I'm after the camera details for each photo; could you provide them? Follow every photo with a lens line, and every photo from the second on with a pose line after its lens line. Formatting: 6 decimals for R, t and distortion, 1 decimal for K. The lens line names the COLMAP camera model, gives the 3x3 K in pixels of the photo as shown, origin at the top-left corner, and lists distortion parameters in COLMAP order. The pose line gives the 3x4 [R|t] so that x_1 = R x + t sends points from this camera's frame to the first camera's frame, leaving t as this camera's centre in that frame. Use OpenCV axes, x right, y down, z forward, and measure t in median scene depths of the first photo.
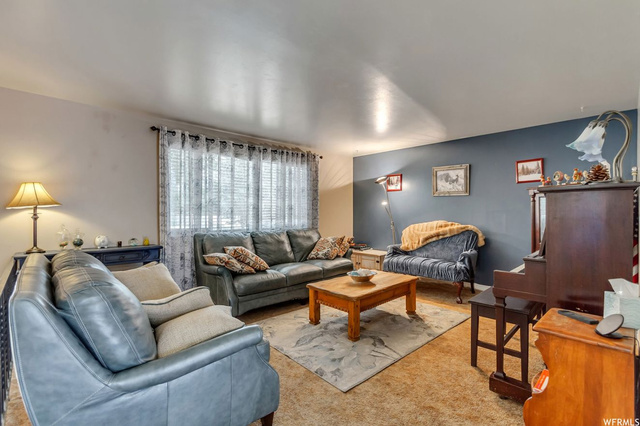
lens RADIAL K [[294.7, 0, 320.7], [0, 294.7, 213.9], [0, 0, 1]] dist [-0.002860, -0.000087]
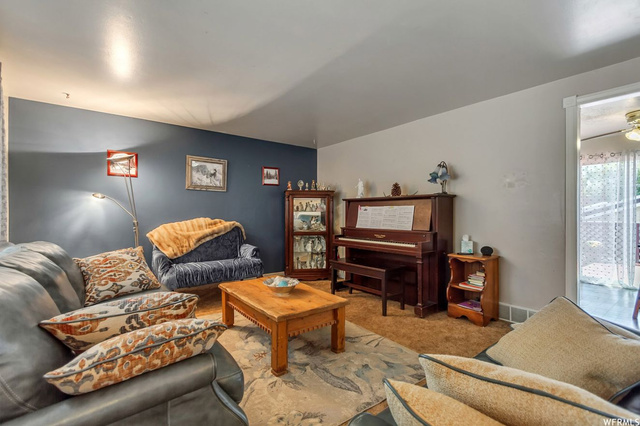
lens RADIAL K [[294.7, 0, 320.2], [0, 294.7, 213.0], [0, 0, 1]] dist [-0.002860, -0.000087]
pose [[0.108684, 0.000854, 0.994076, -0.453096], [0.007720, 0.999969, -0.001703, 0.012814], [-0.994046, 0.007859, 0.108674, 0.574170]]
